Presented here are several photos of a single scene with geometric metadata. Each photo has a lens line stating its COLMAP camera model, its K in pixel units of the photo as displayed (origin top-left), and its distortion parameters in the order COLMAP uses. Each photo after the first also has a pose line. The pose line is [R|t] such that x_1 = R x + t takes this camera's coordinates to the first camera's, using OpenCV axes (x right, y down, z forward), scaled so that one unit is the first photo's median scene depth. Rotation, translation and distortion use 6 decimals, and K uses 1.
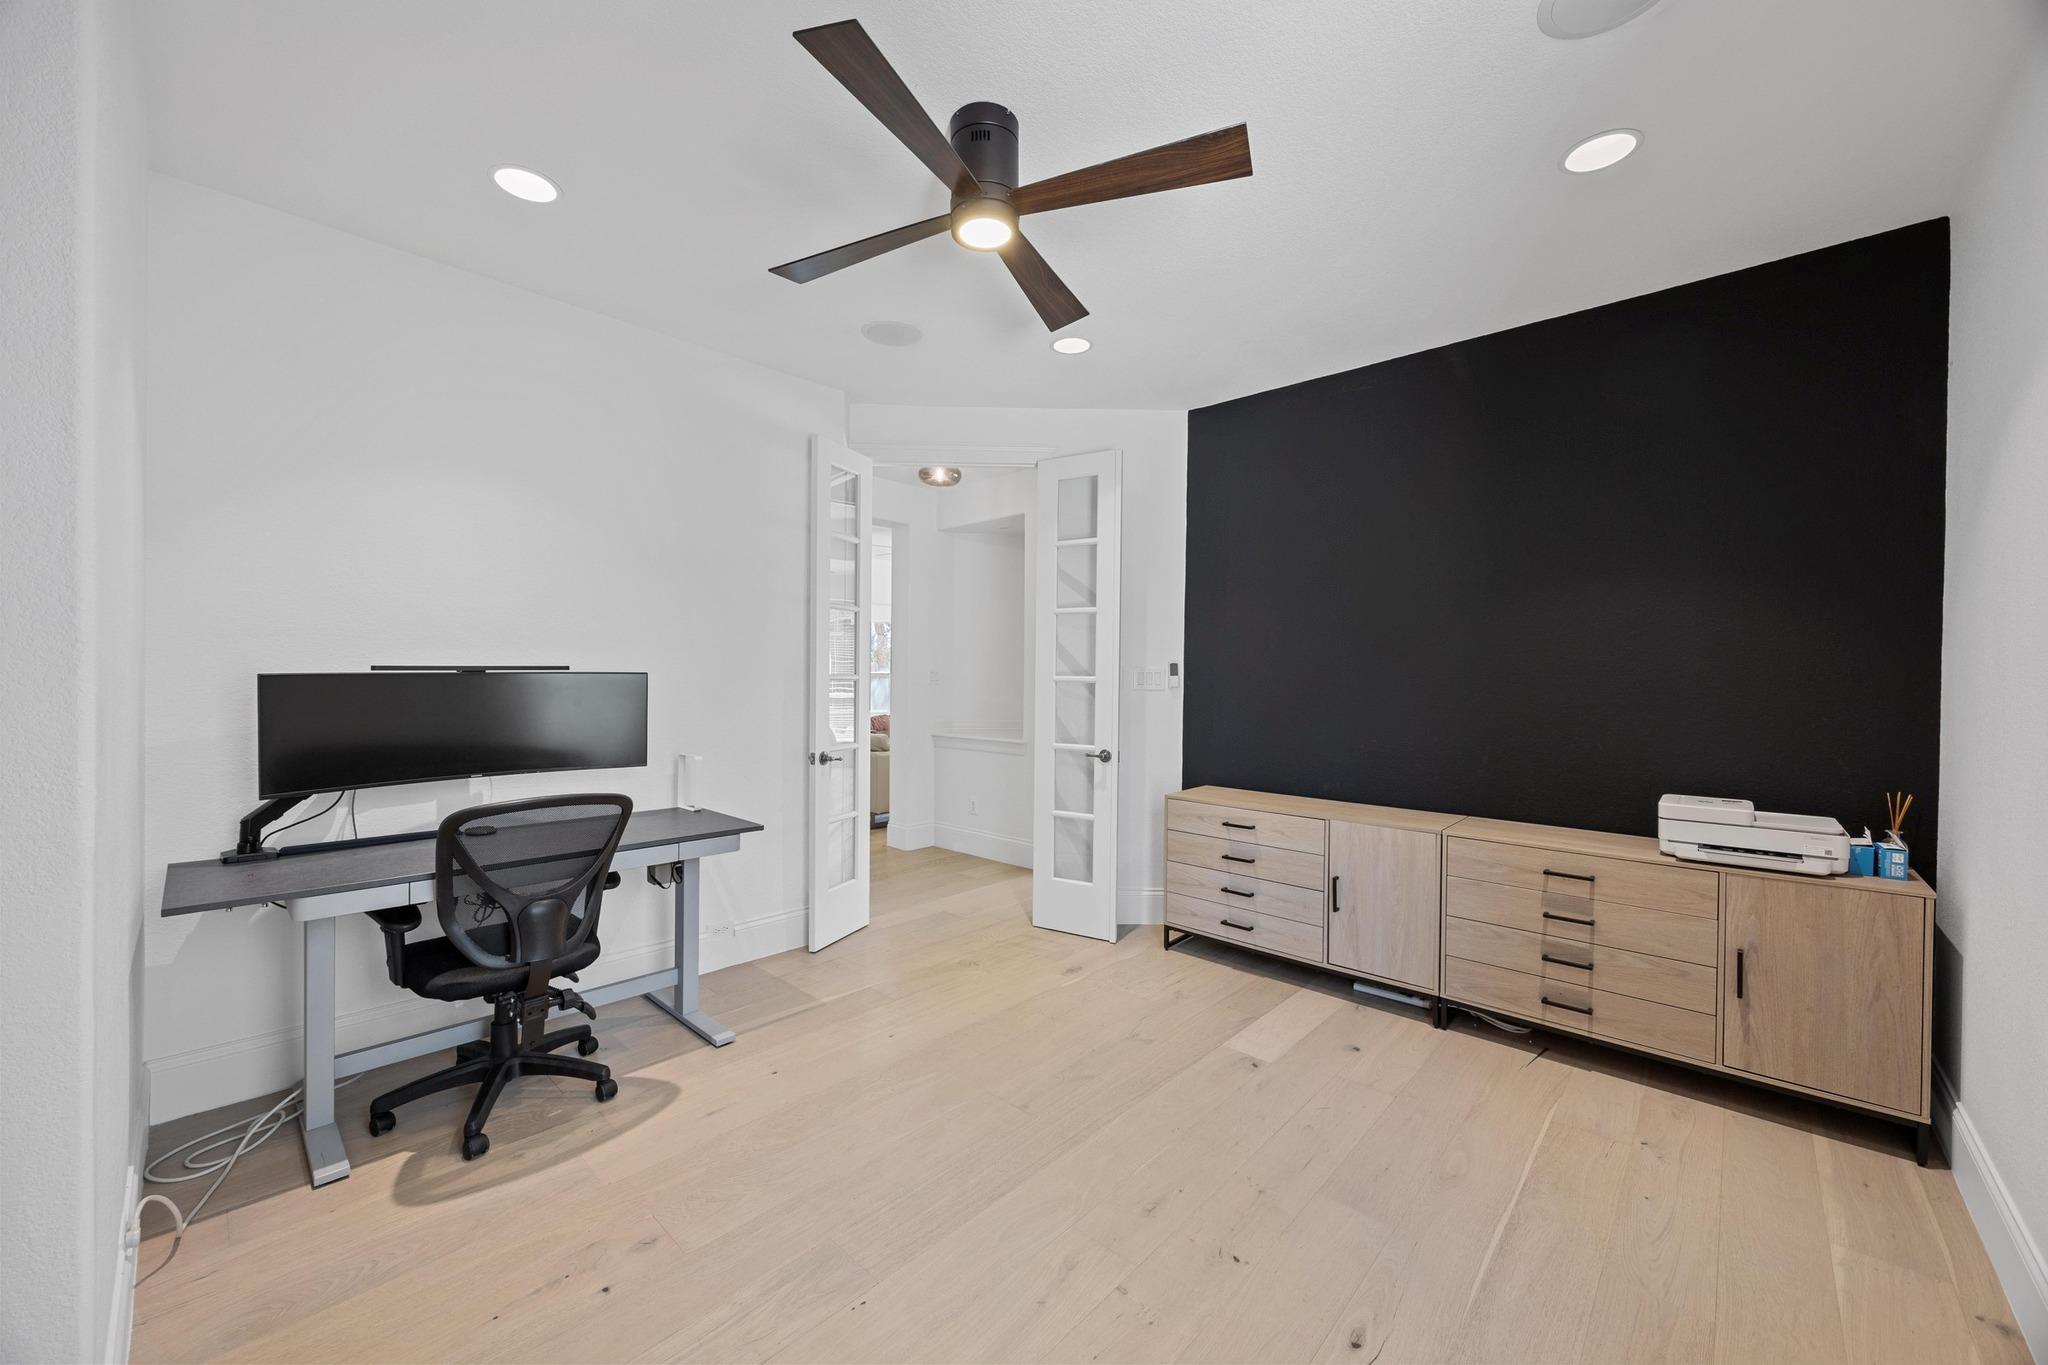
lens RADIAL K [[777.7, 0, 1022.7], [0, 777.7, 680.8], [0, 0, 1]] dist [-0.000941, 0.000040]
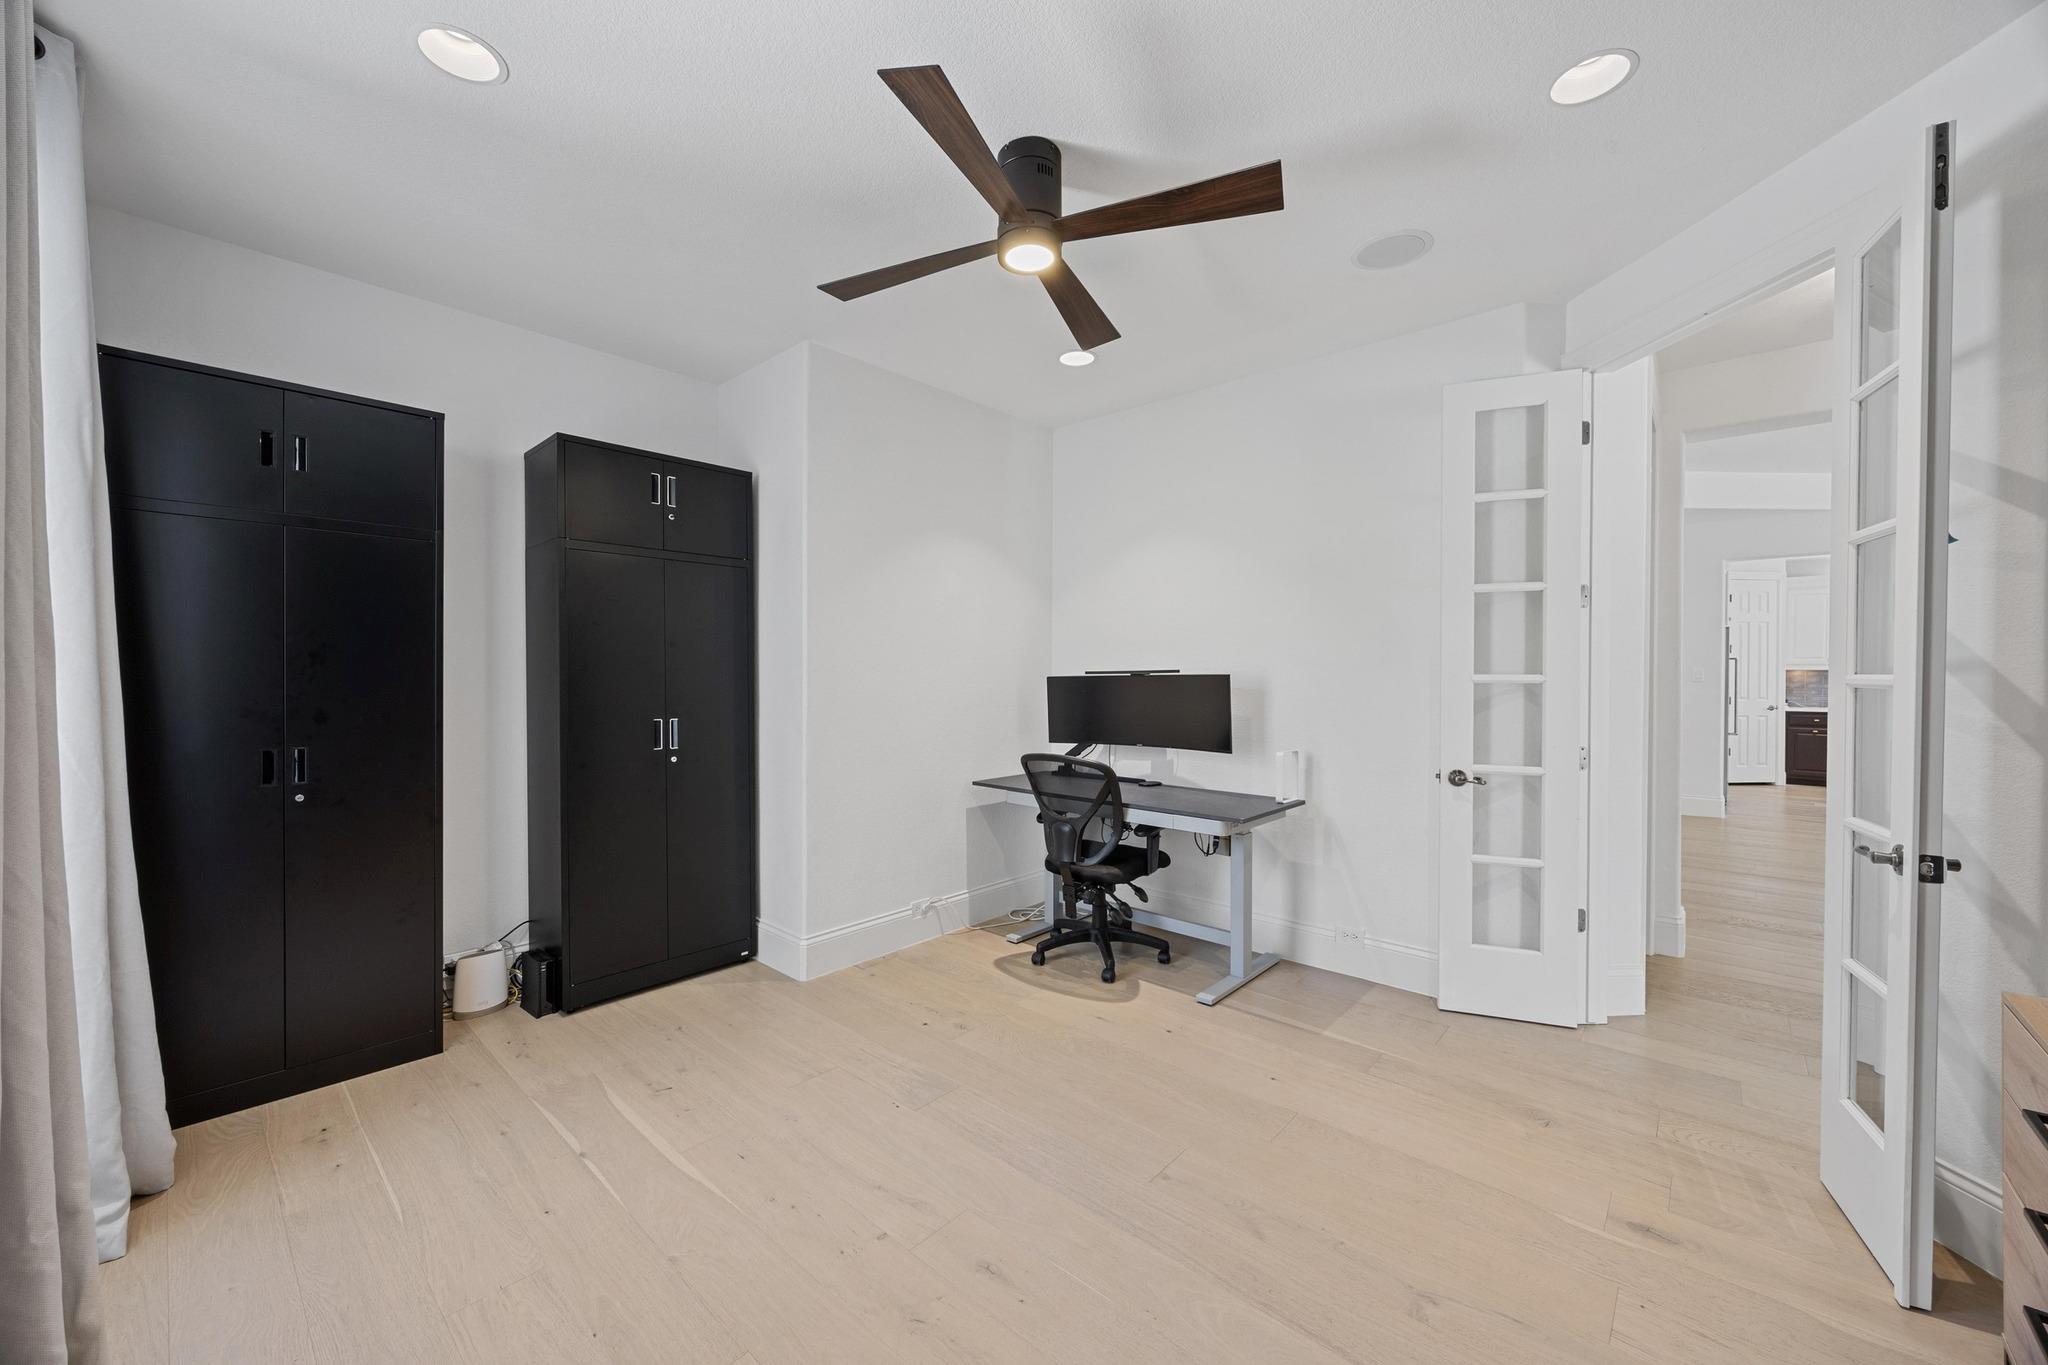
lens RADIAL K [[780.8, 0, 1022.1], [0, 780.8, 683.0], [0, 0, 1]] dist [-0.002071, -0.000389]
pose [[0.017358, 0.003335, -0.999844, 0.877140], [-0.009119, 0.999953, 0.003177, 0.001259], [0.999808, 0.009063, 0.017388, 0.839407]]
